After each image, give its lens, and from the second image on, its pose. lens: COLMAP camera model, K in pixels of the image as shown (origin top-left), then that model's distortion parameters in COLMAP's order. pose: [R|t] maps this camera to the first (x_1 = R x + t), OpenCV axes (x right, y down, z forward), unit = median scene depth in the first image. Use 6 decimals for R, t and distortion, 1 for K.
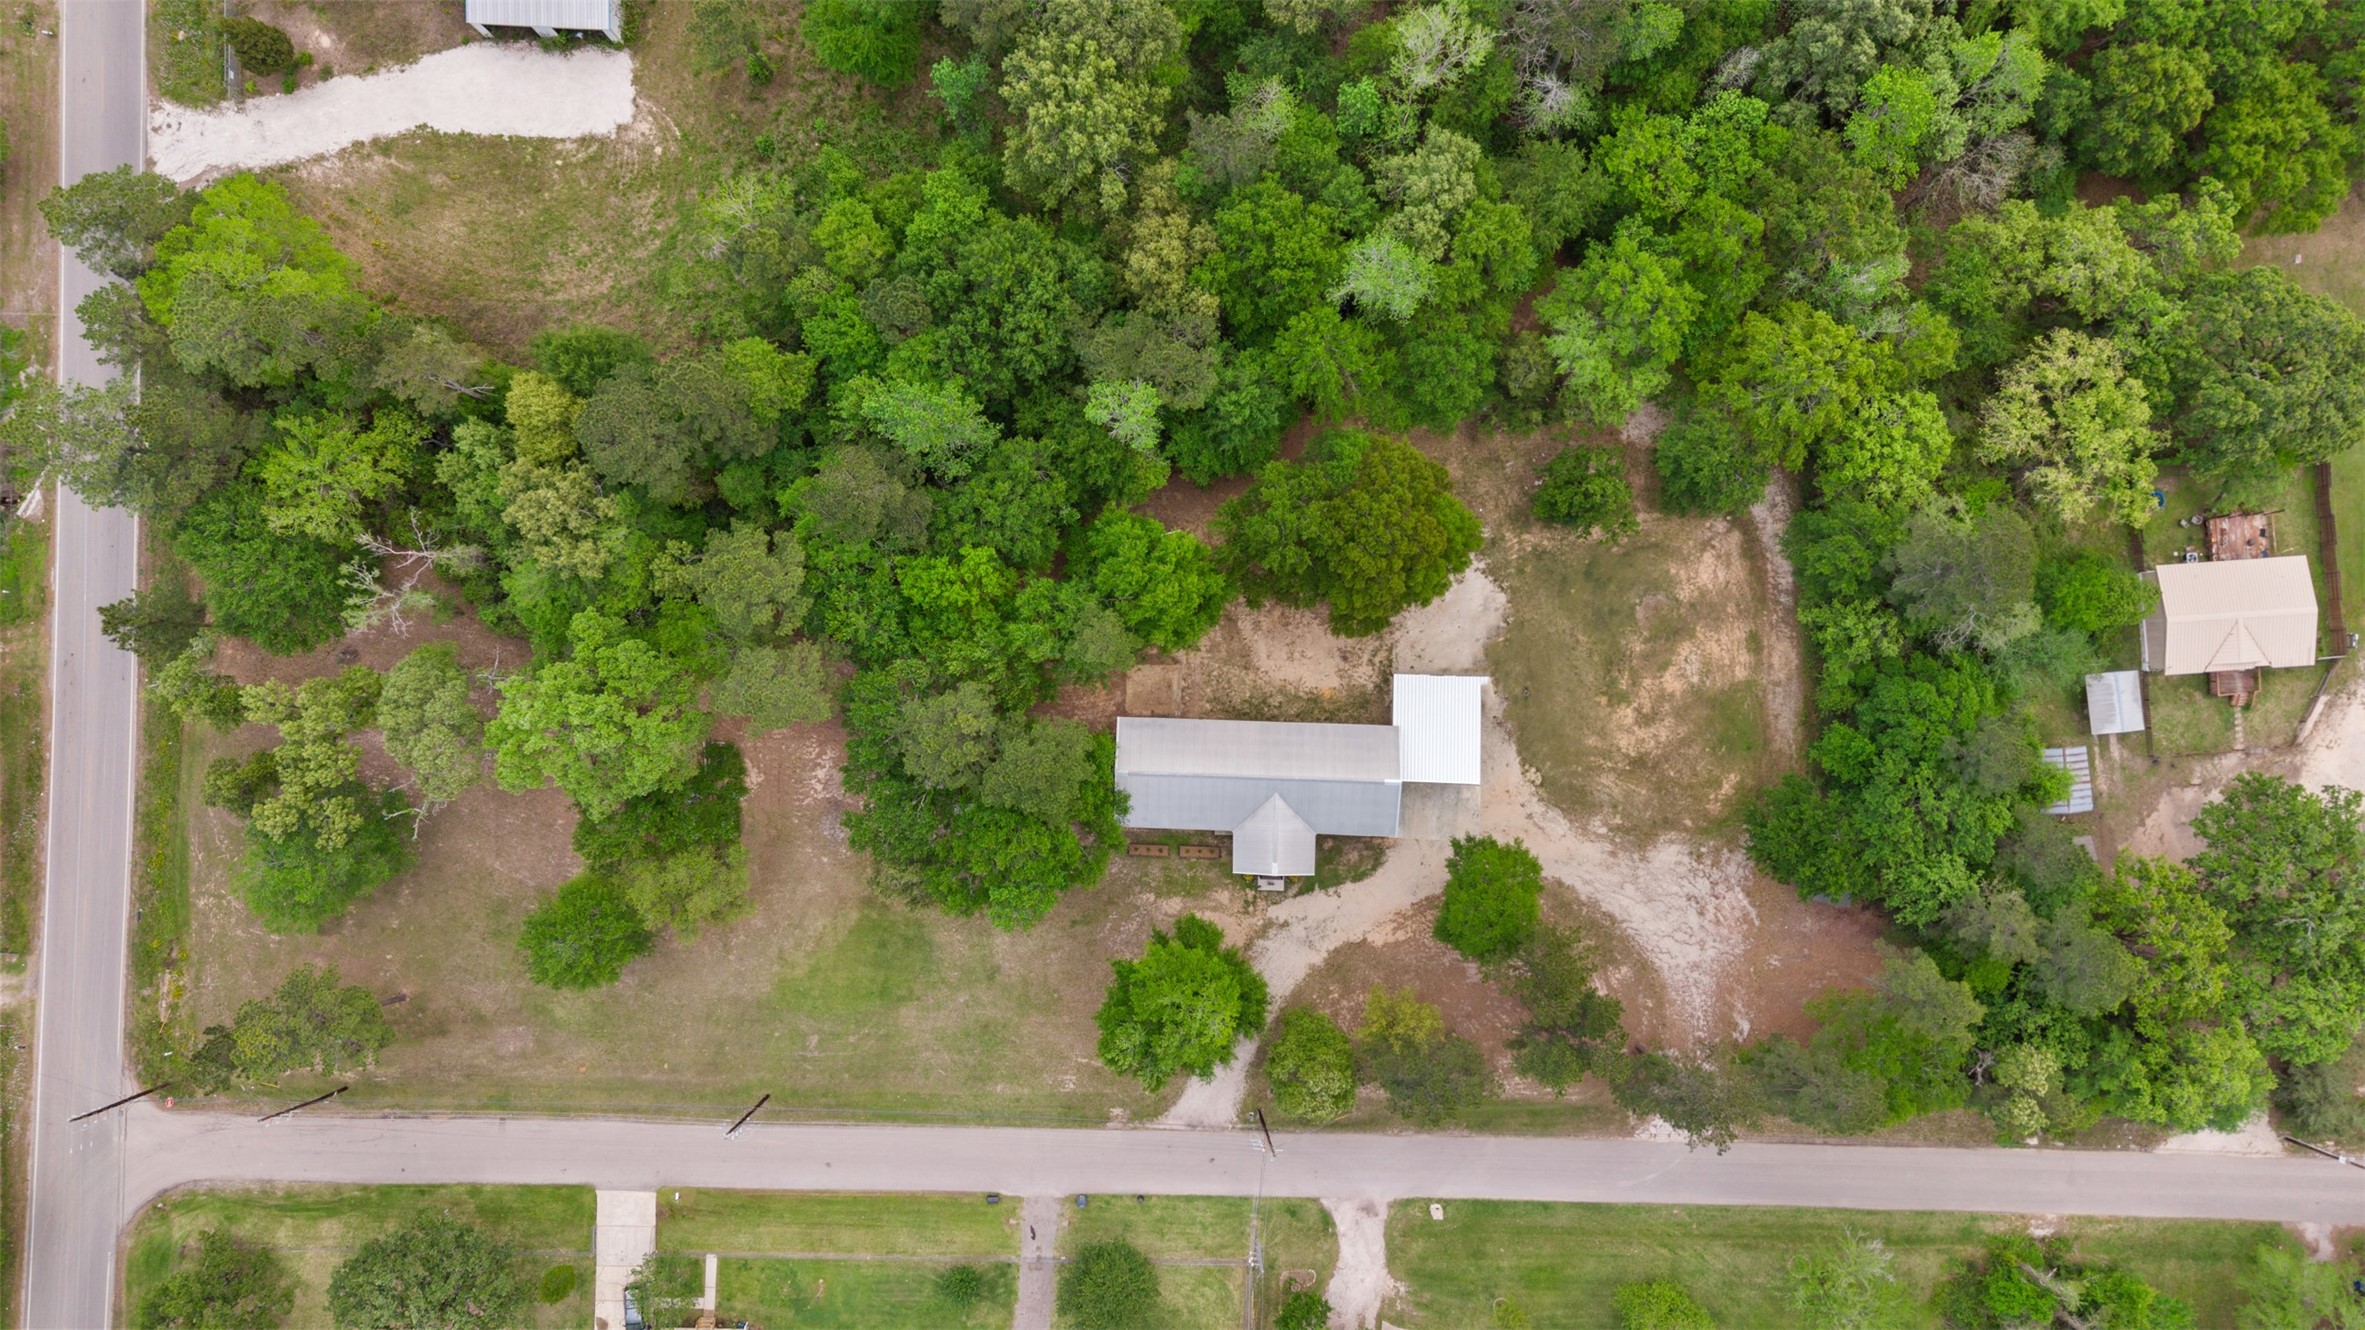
lens RADIAL K [[1571.2, 0, 1175.5], [0, 1571.2, 670.6], [0, 0, 1]] dist [0.038546, -0.000750]
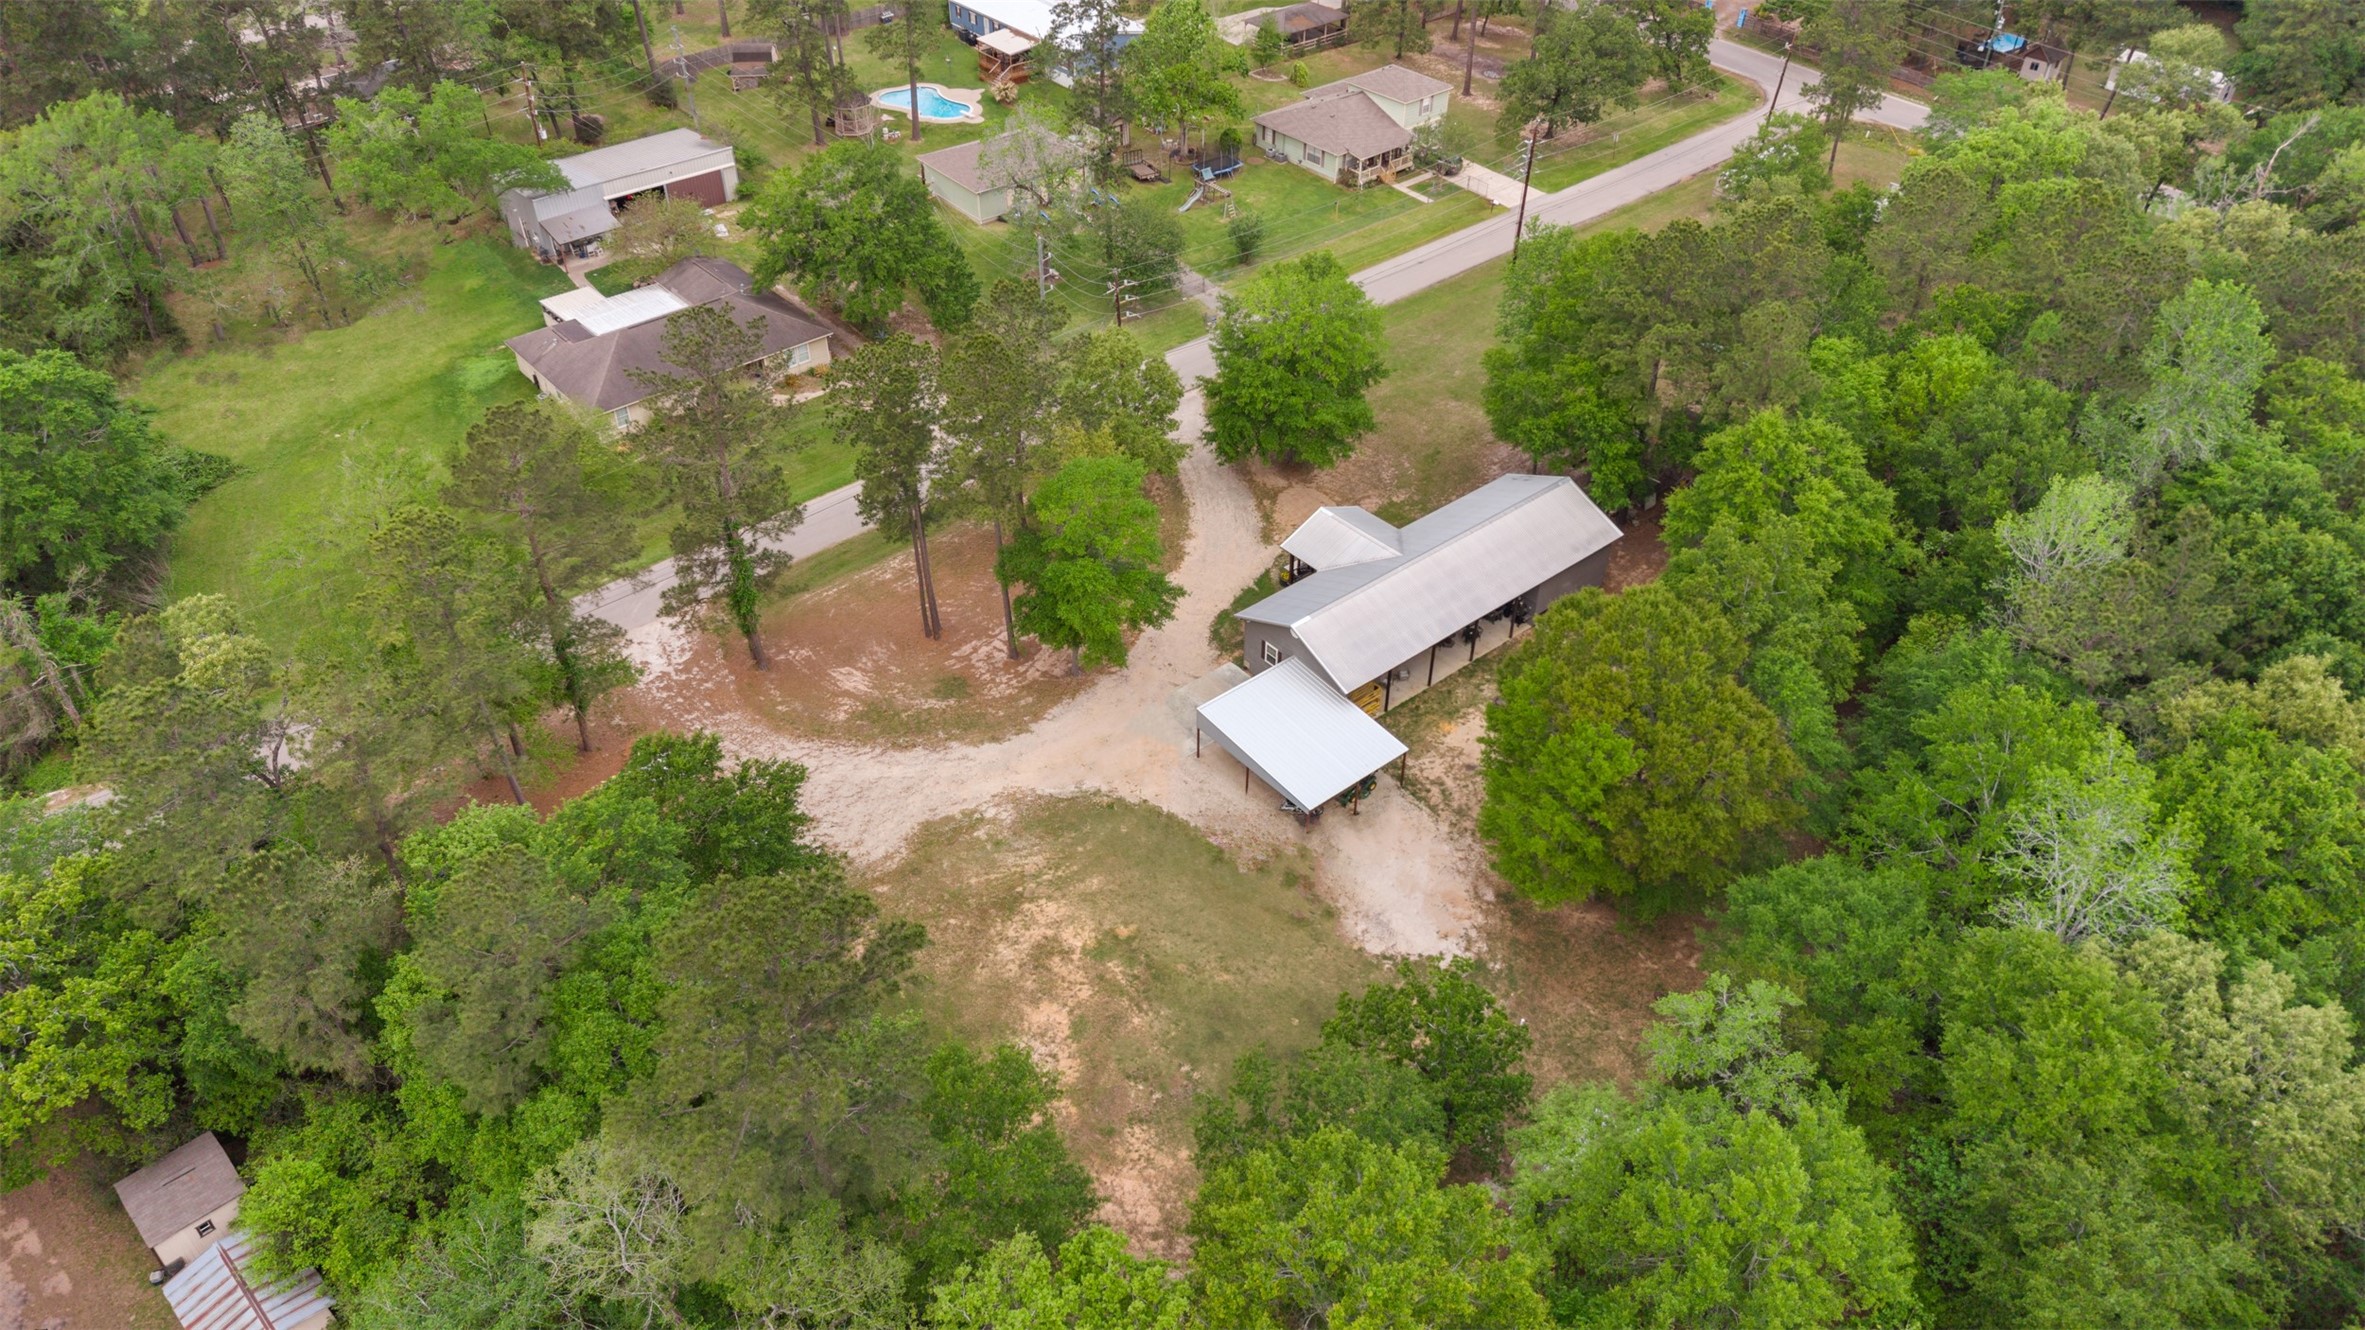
lens RADIAL K [[1571.2, 0, 1175.5], [0, 1571.2, 670.6], [0, 0, 1]] dist [0.038546, -0.000750]
pose [[-0.743596, 0.398336, -0.537023, 0.529065], [-0.668547, -0.455539, 0.587817, -0.288790], [-0.010486, 0.796123, 0.605043, 0.576322]]
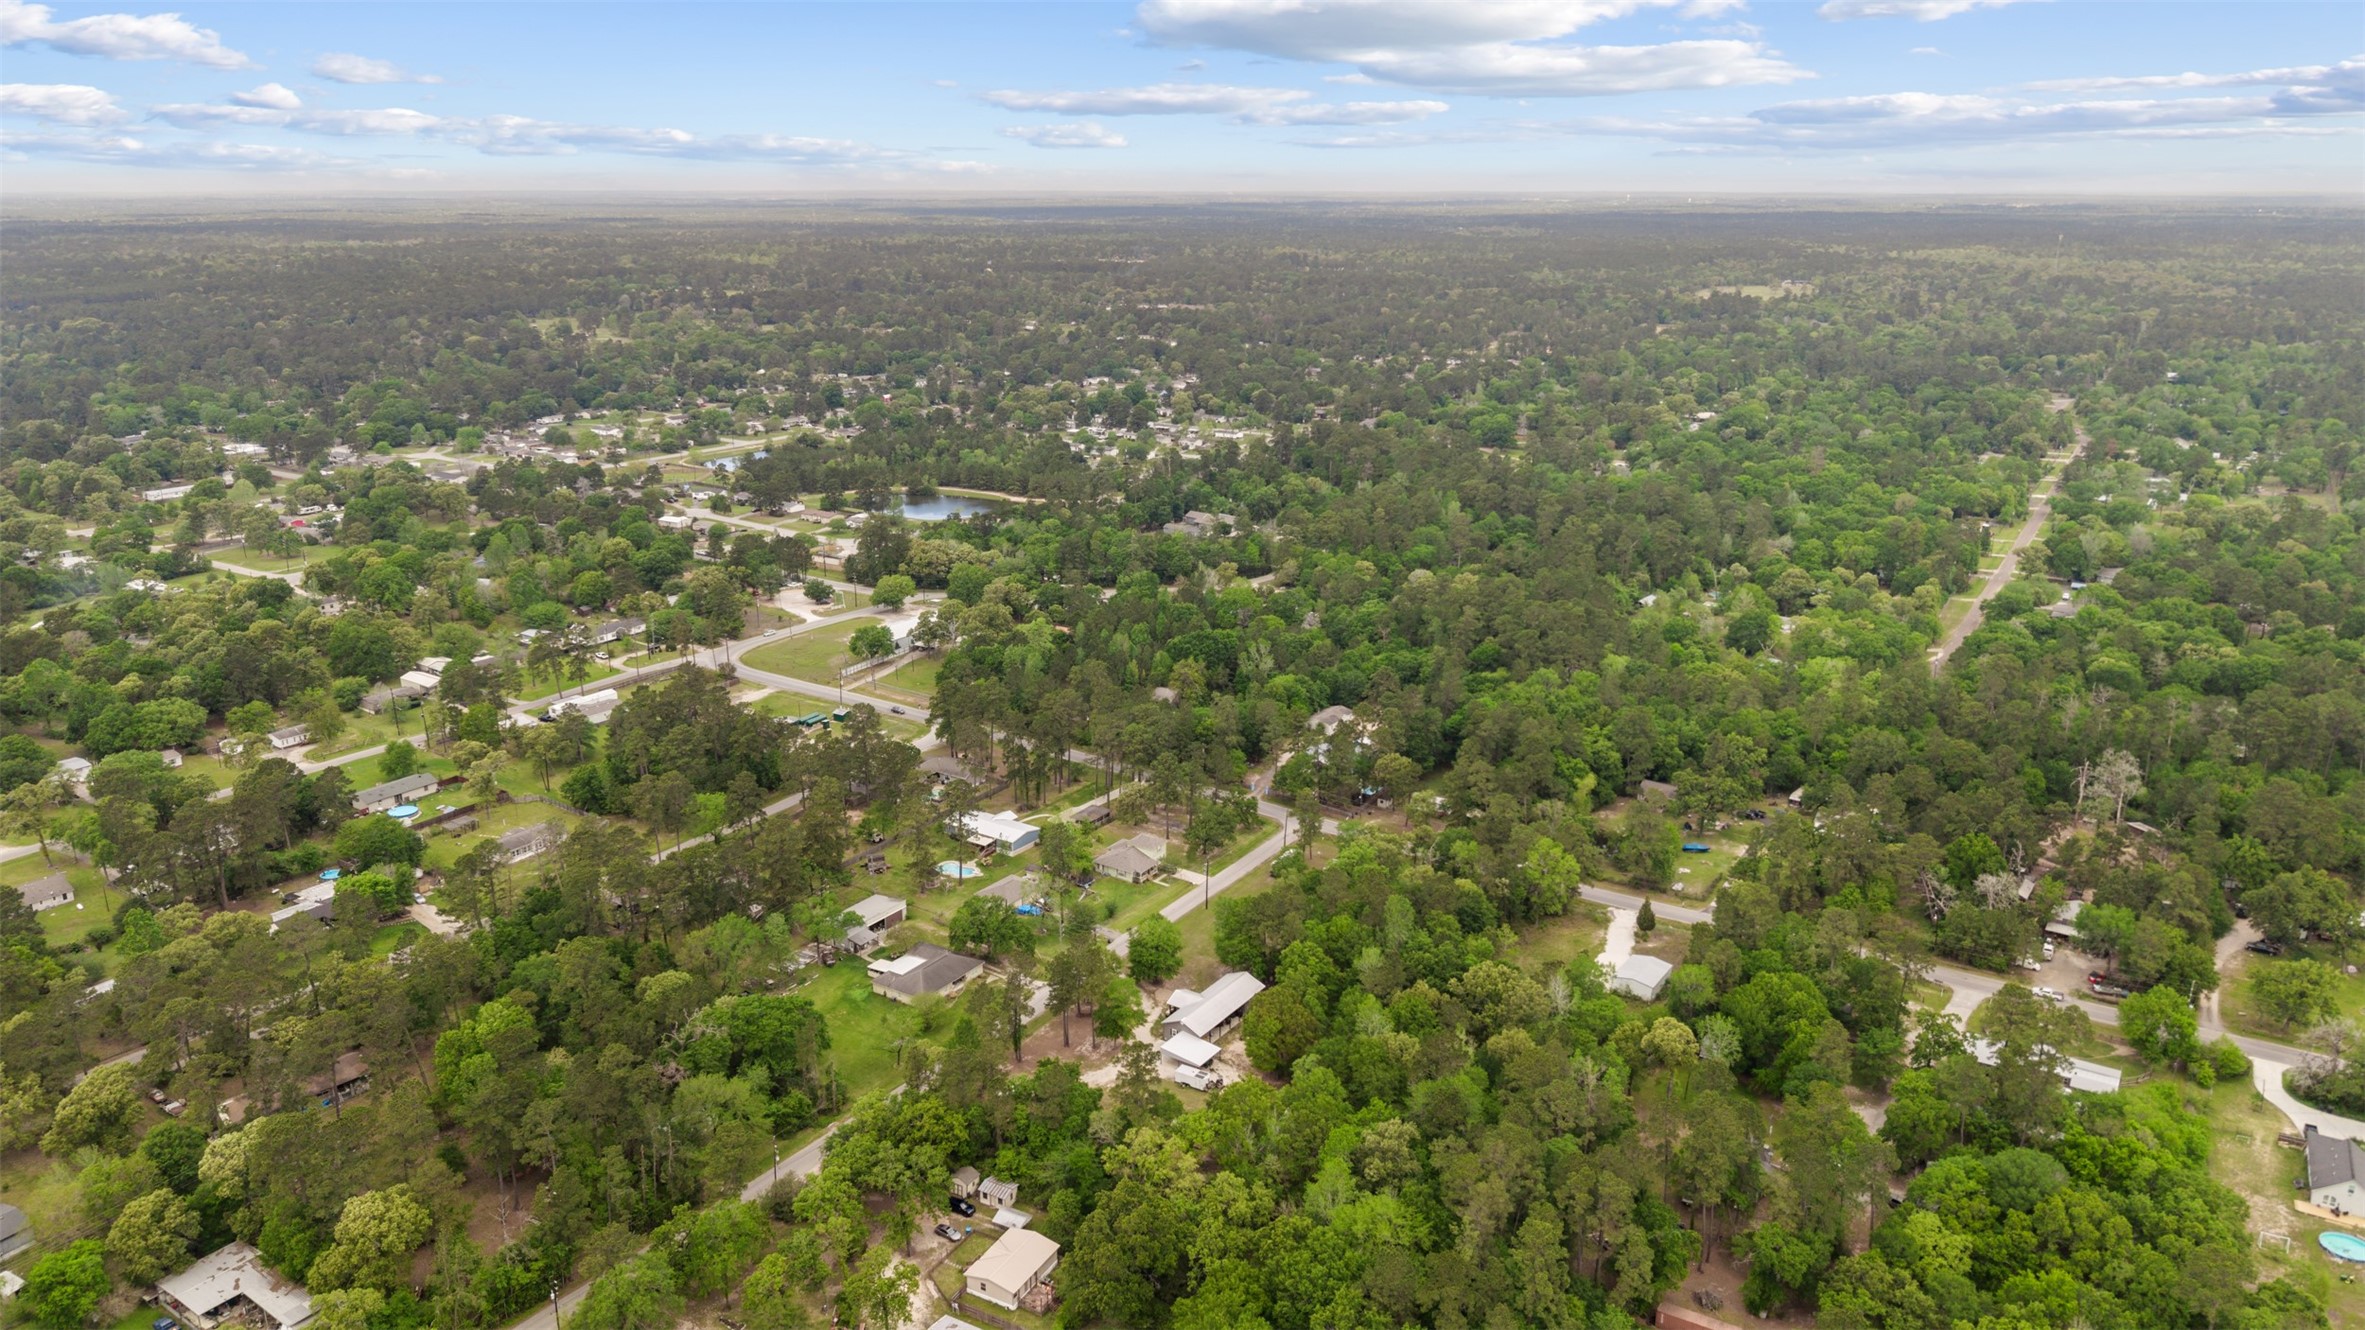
lens RADIAL K [[1571.2, 0, 1175.5], [0, 1571.2, 670.6], [0, 0, 1]] dist [0.038546, -0.000750]
pose [[-0.535096, 0.221275, -0.815297, 1.875012], [-0.844762, -0.132031, 0.518600, -1.030954], [0.007109, 0.966232, 0.257574, -0.113868]]
